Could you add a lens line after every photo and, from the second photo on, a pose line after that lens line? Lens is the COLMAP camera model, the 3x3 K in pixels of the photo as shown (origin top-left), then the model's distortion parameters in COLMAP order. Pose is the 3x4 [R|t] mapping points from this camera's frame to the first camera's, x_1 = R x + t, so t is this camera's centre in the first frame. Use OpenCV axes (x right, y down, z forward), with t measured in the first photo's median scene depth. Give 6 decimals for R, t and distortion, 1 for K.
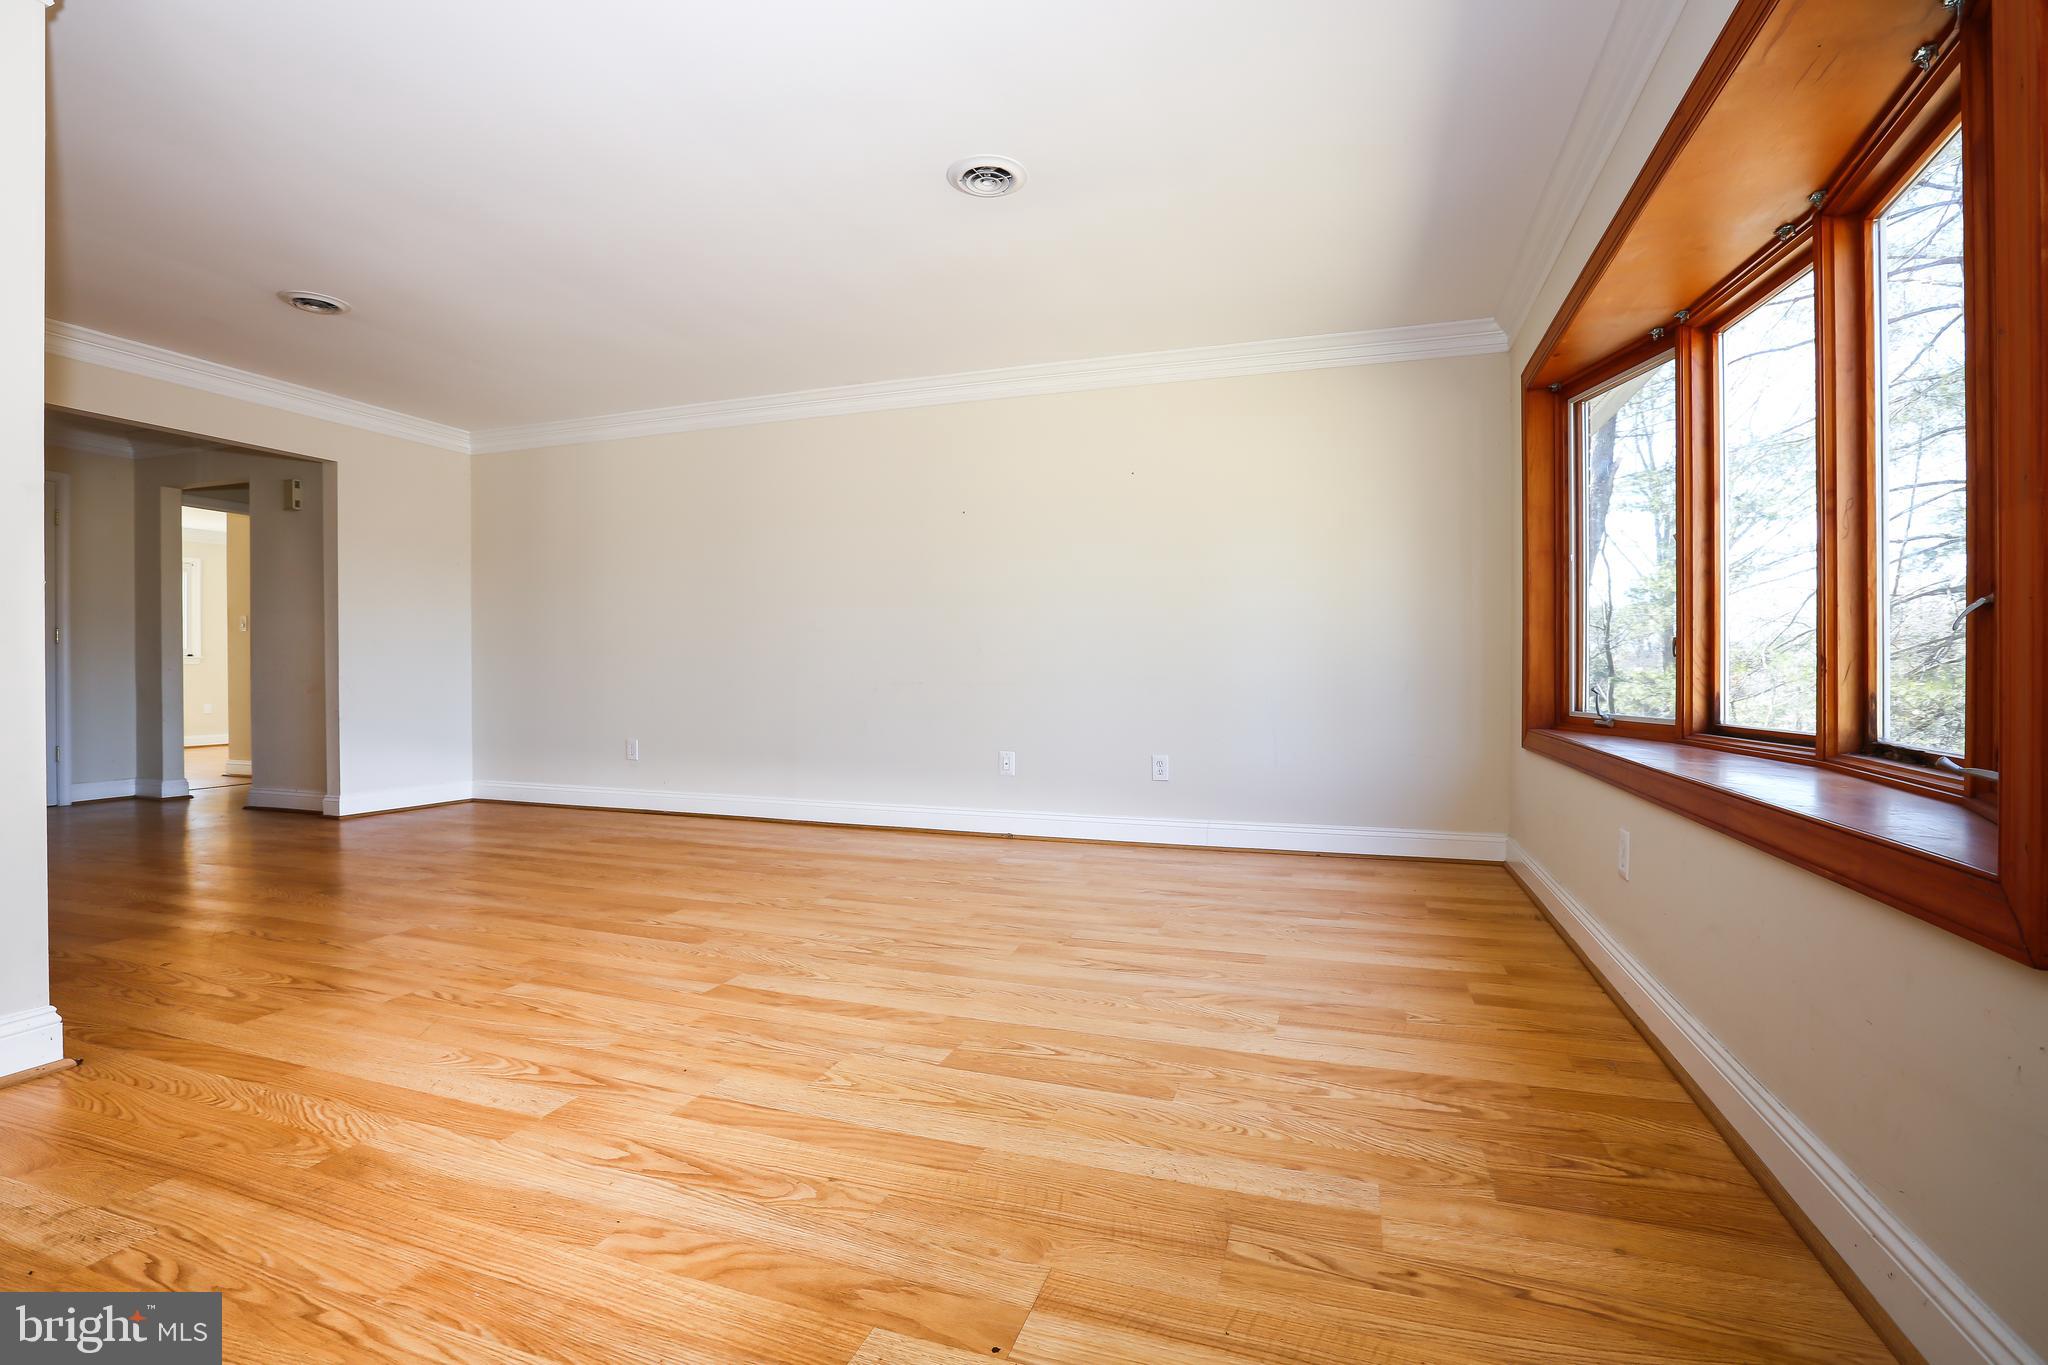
lens RADIAL K [[941.8, 0, 1003.9], [0, 941.8, 684.1], [0, 0, 1]] dist [-0.043215, 0.013605]
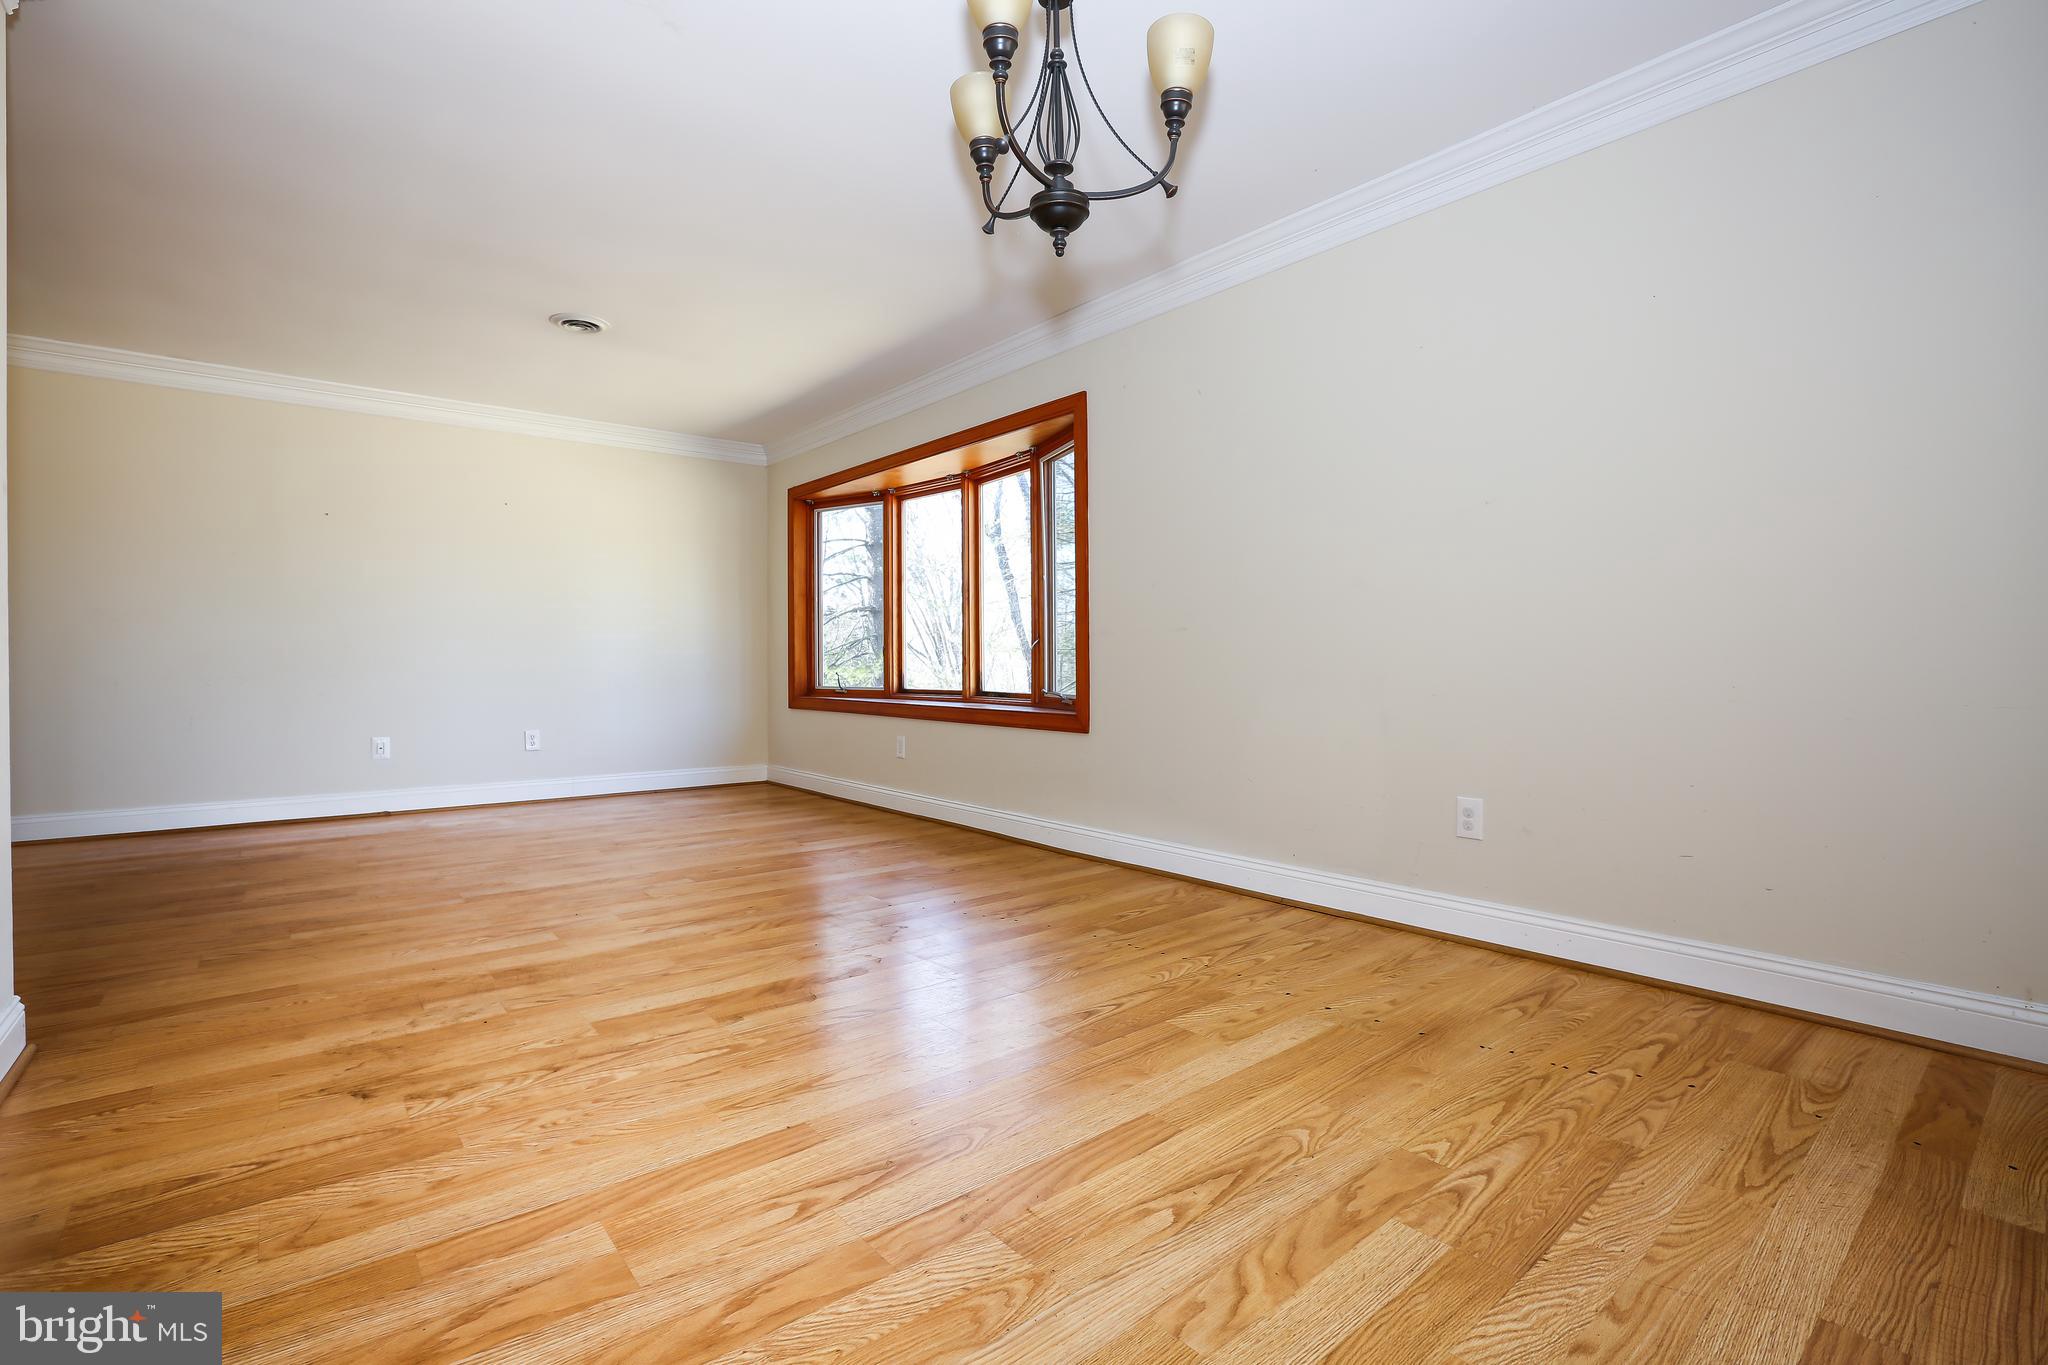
lens RADIAL K [[941.8, 0, 1033.0], [0, 941.8, 683.8], [0, 0, 1]] dist [-0.043215, 0.013605]
pose [[0.506990, -0.019308, 0.861736, -0.915422], [0.010475, 0.999813, 0.016239, -0.000114], [-0.861888, 0.000793, 0.507097, -0.341158]]
